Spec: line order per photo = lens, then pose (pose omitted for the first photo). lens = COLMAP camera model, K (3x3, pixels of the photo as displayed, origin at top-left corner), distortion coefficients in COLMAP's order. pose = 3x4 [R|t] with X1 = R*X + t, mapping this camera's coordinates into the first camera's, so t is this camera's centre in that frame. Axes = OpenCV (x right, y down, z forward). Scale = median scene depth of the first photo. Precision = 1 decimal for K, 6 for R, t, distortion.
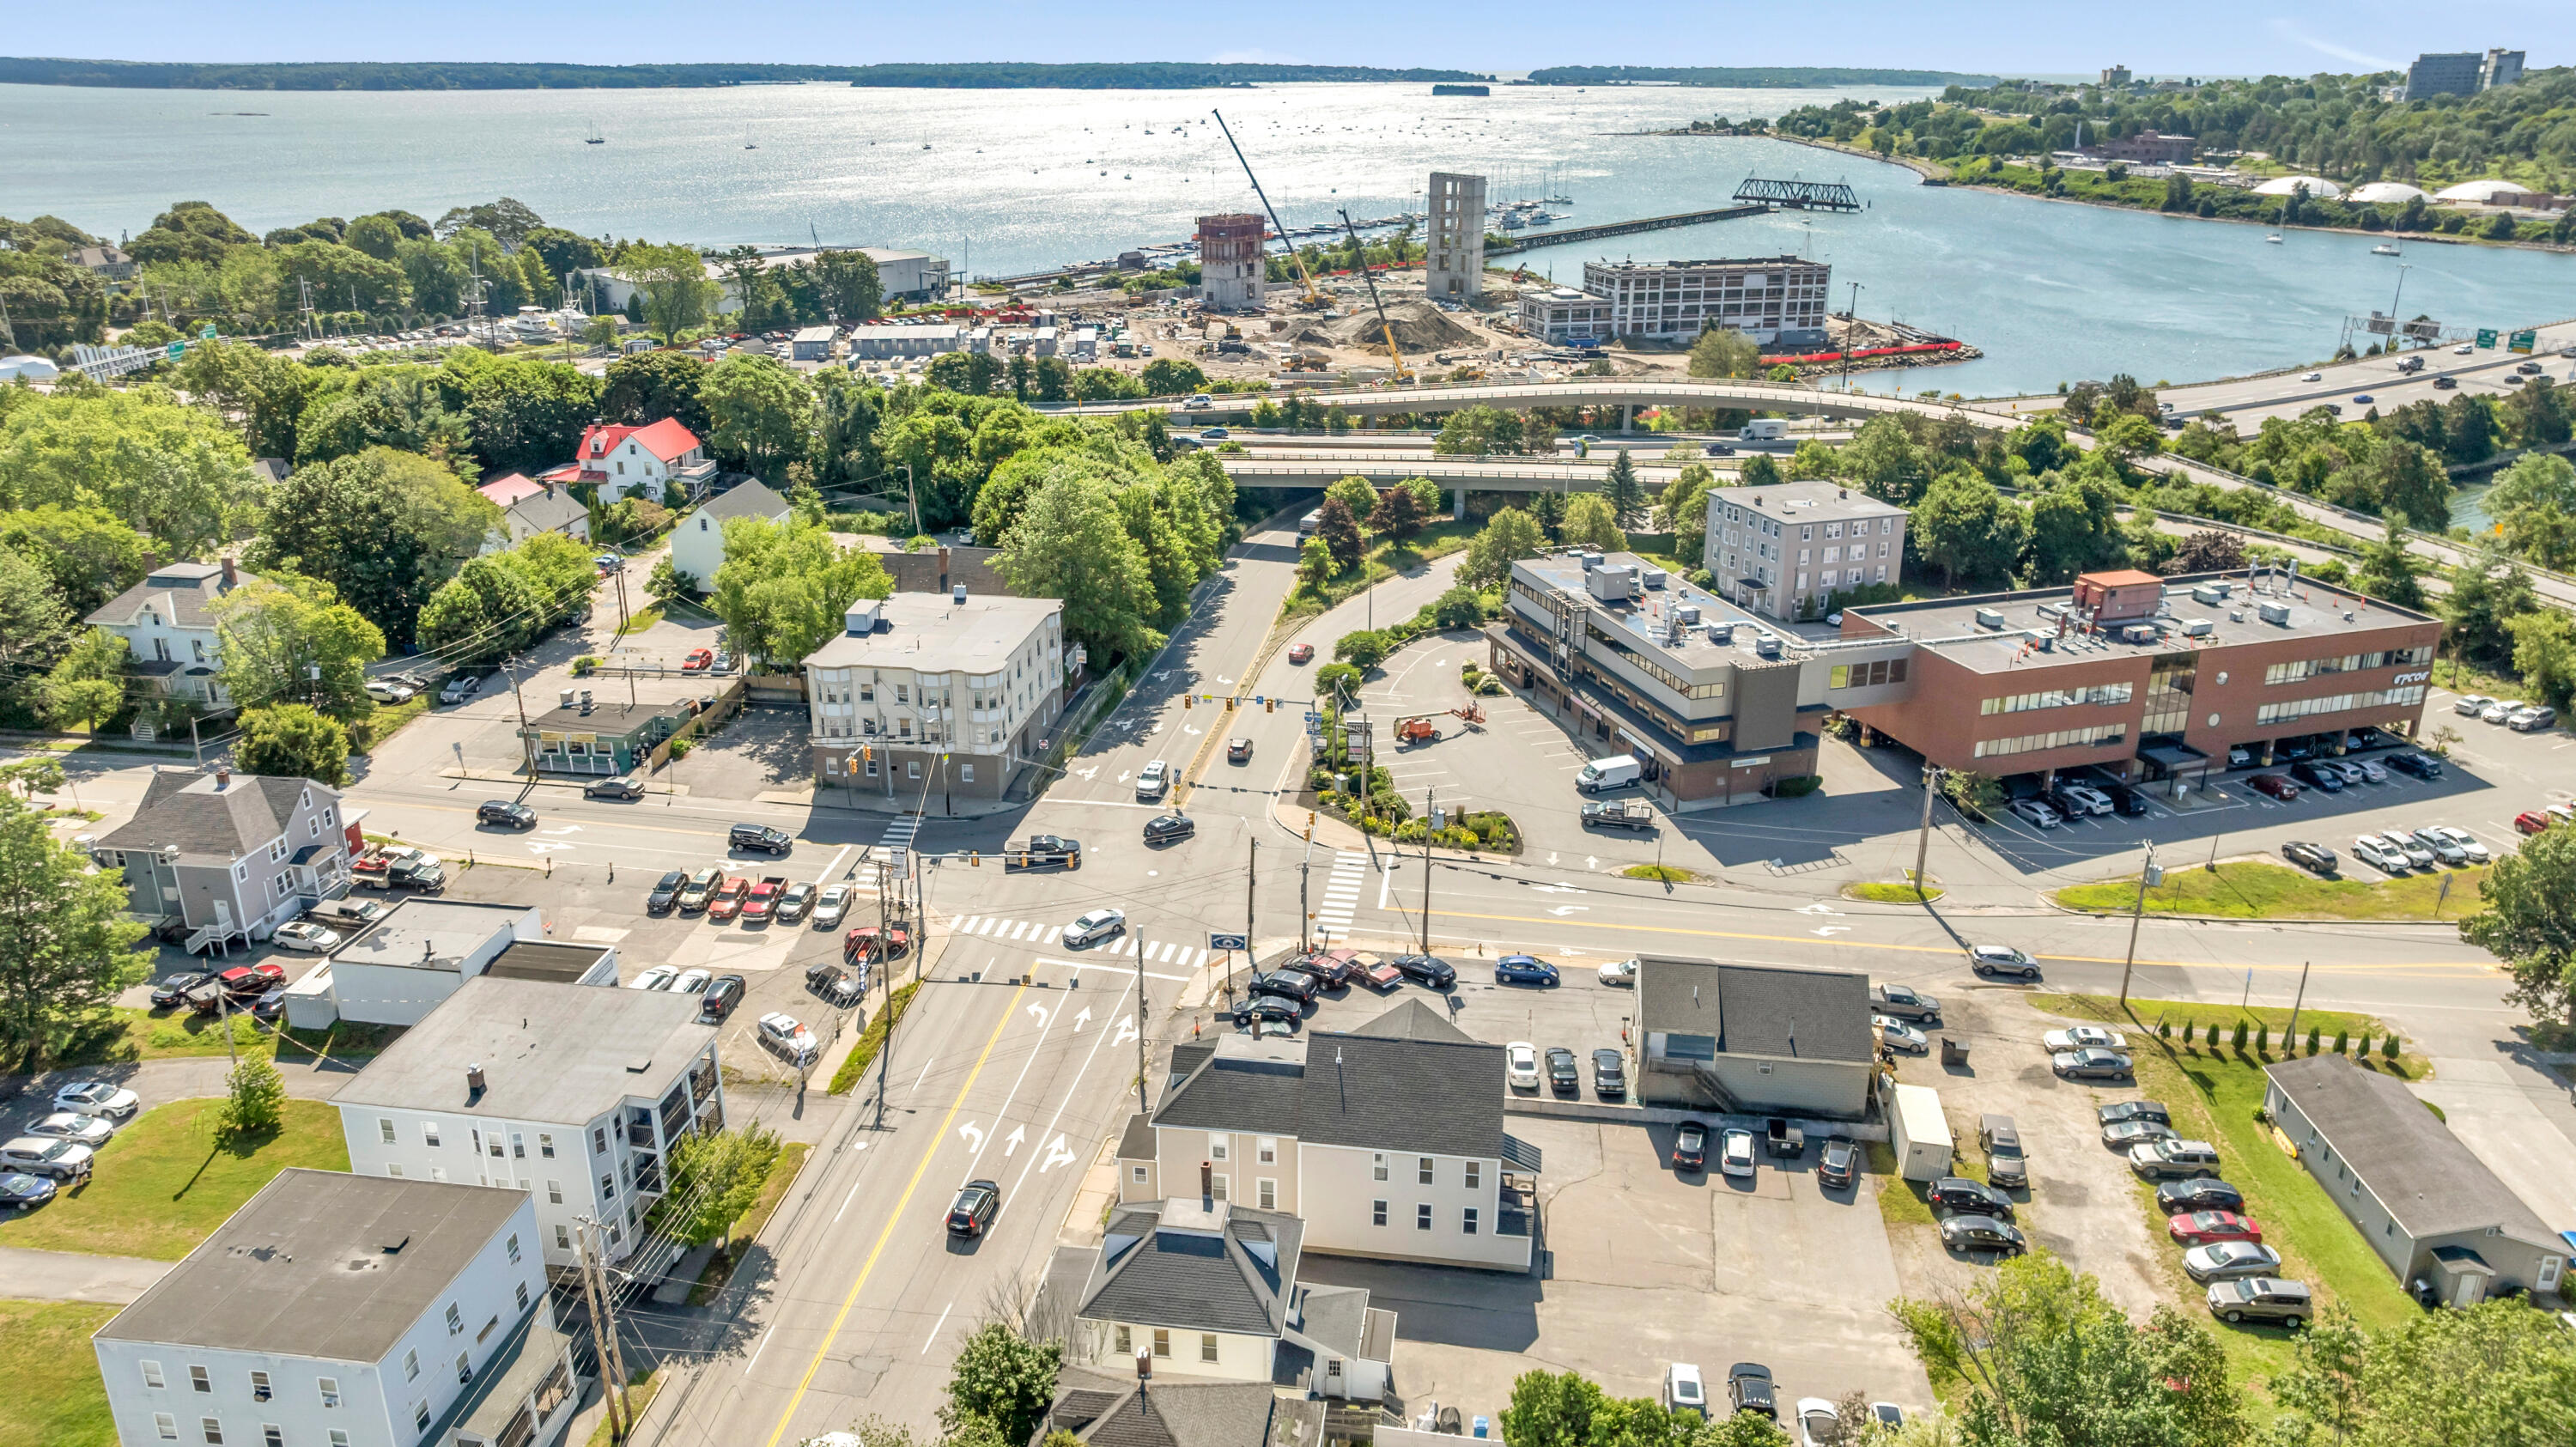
lens RADIAL K [[1798.3, 0, 1257.4], [0, 1798.3, 741.8], [0, 0, 1]] dist [-0.070413, 0.064671]
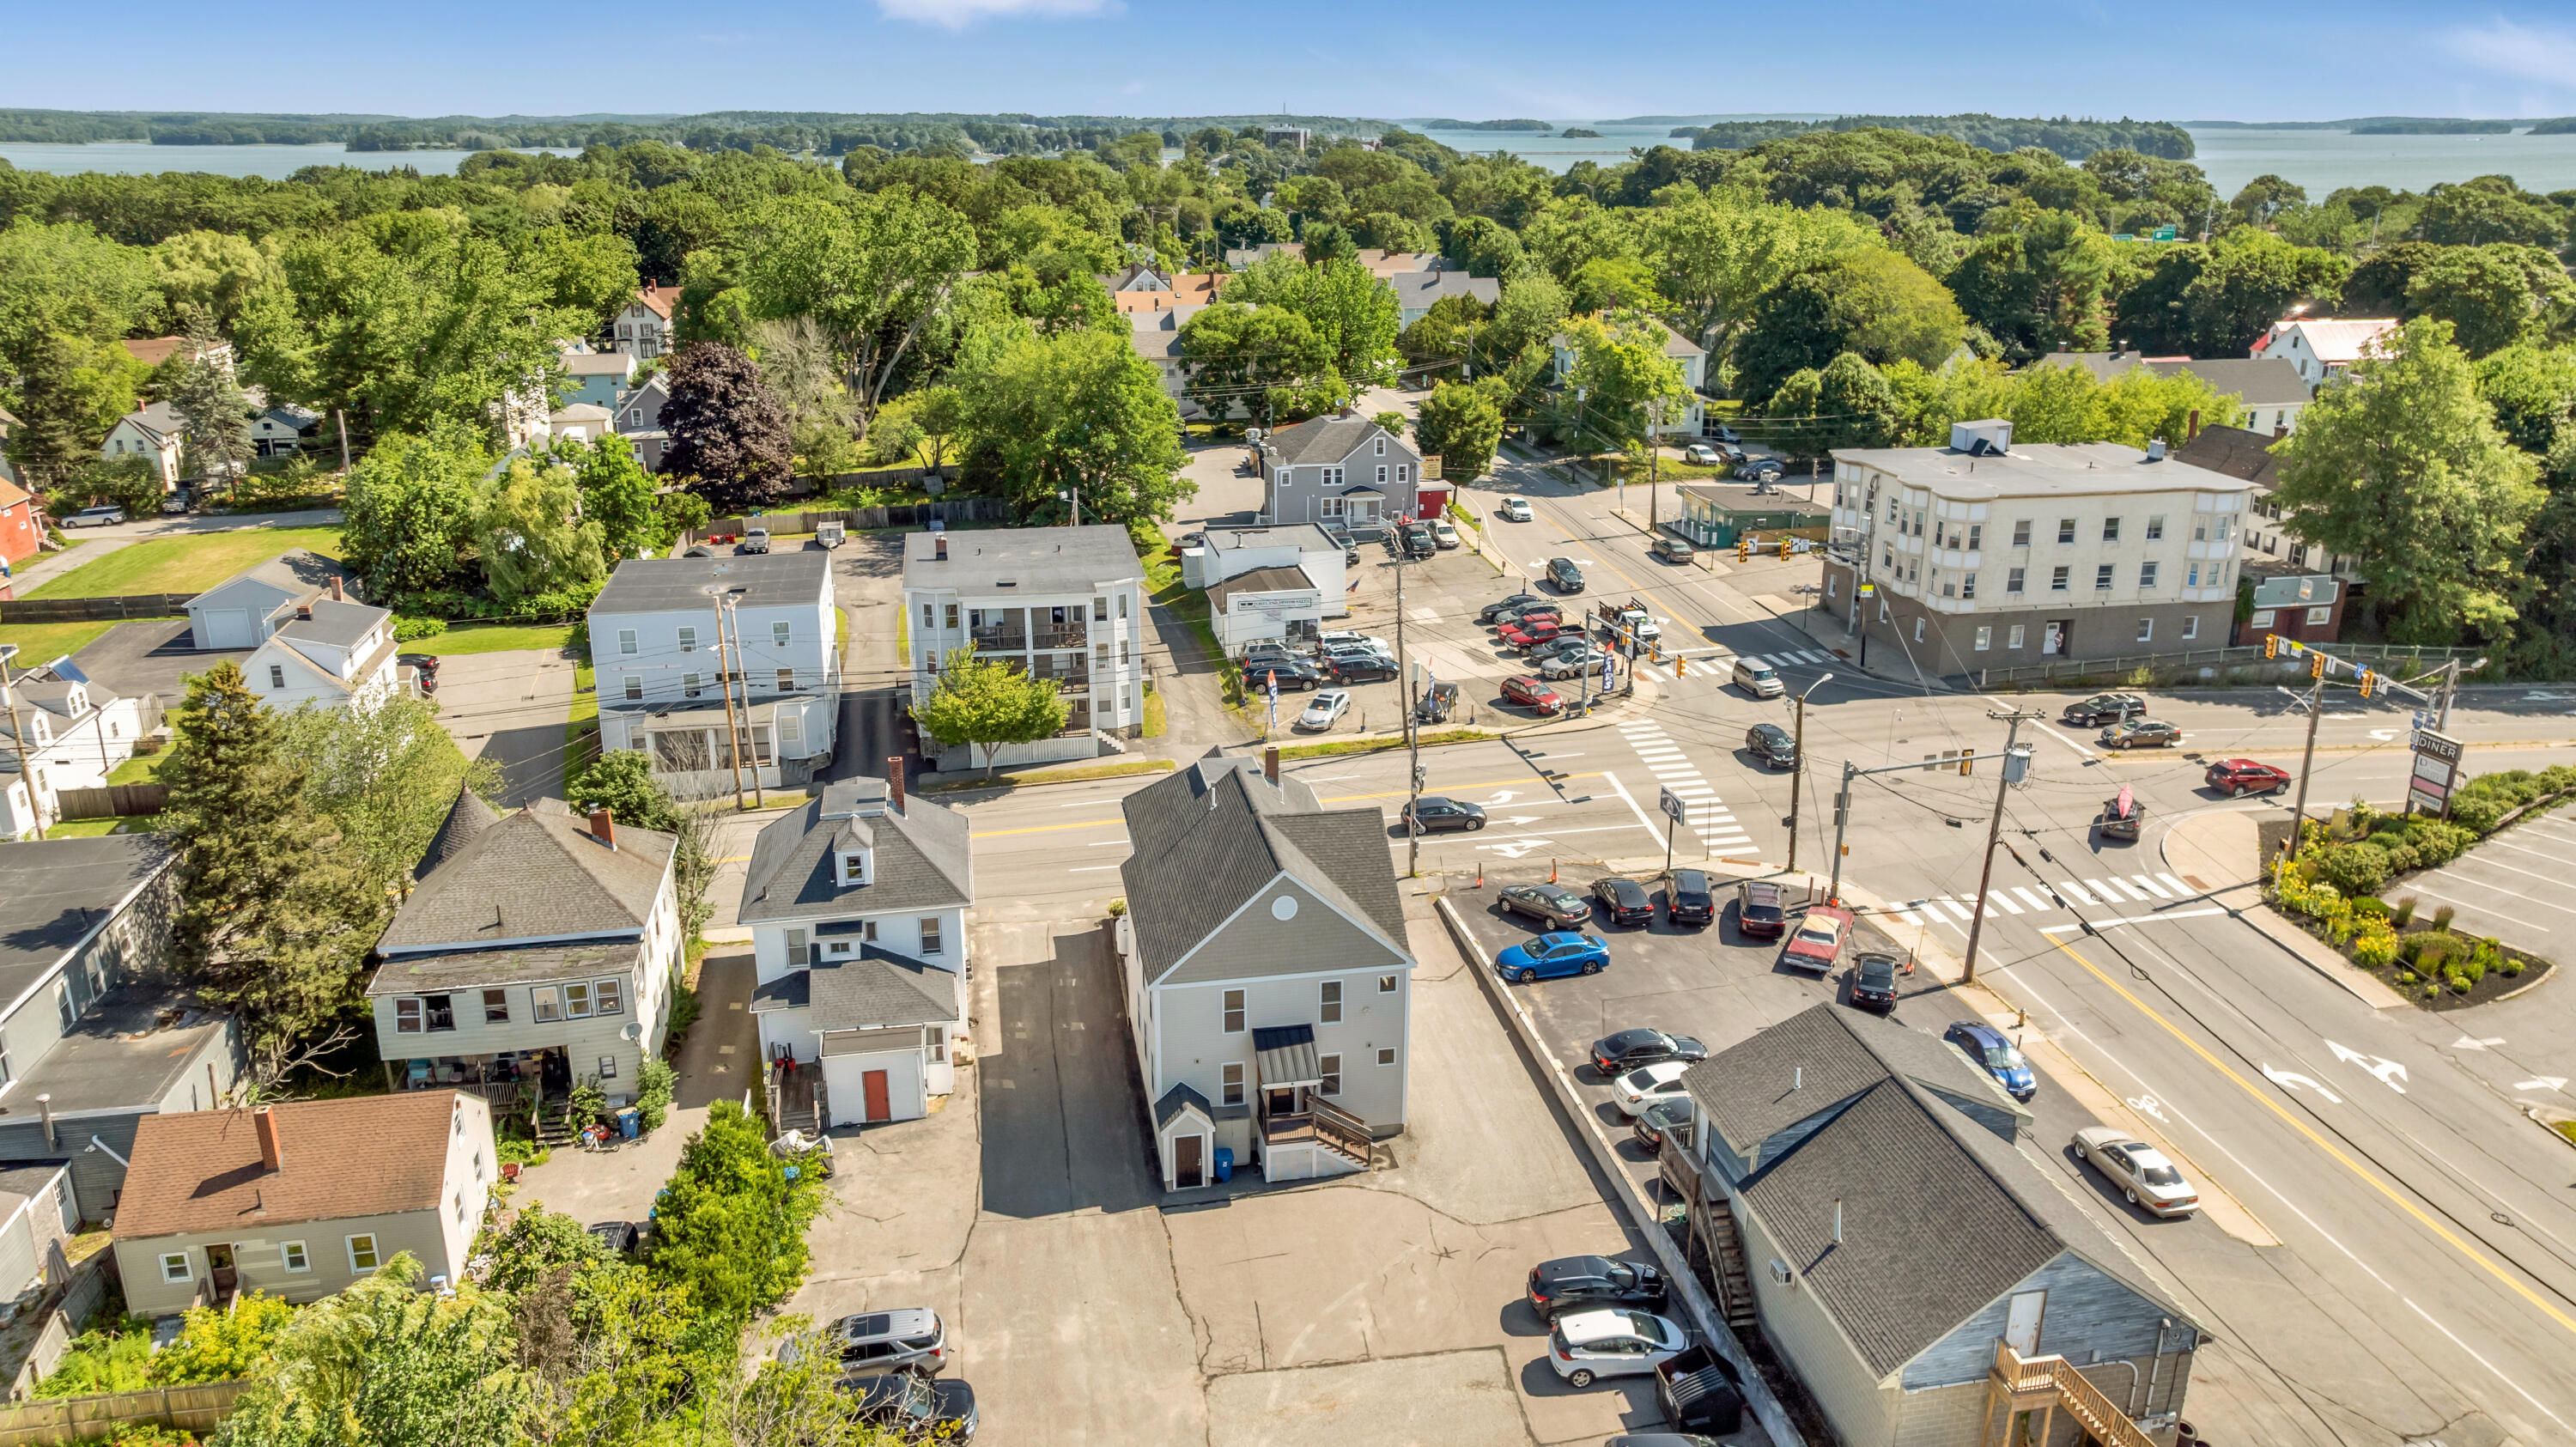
lens RADIAL K [[1802.5, 0, 1288.0], [0, 1802.5, 723.5], [0, 0, 1]] dist [-0.027337, -0.000684]
pose [[0.331847, 0.300298, -0.894259, 0.399496], [-0.333378, 0.924139, 0.186620, 0.000949], [0.882461, 0.236197, 0.406785, 0.416227]]
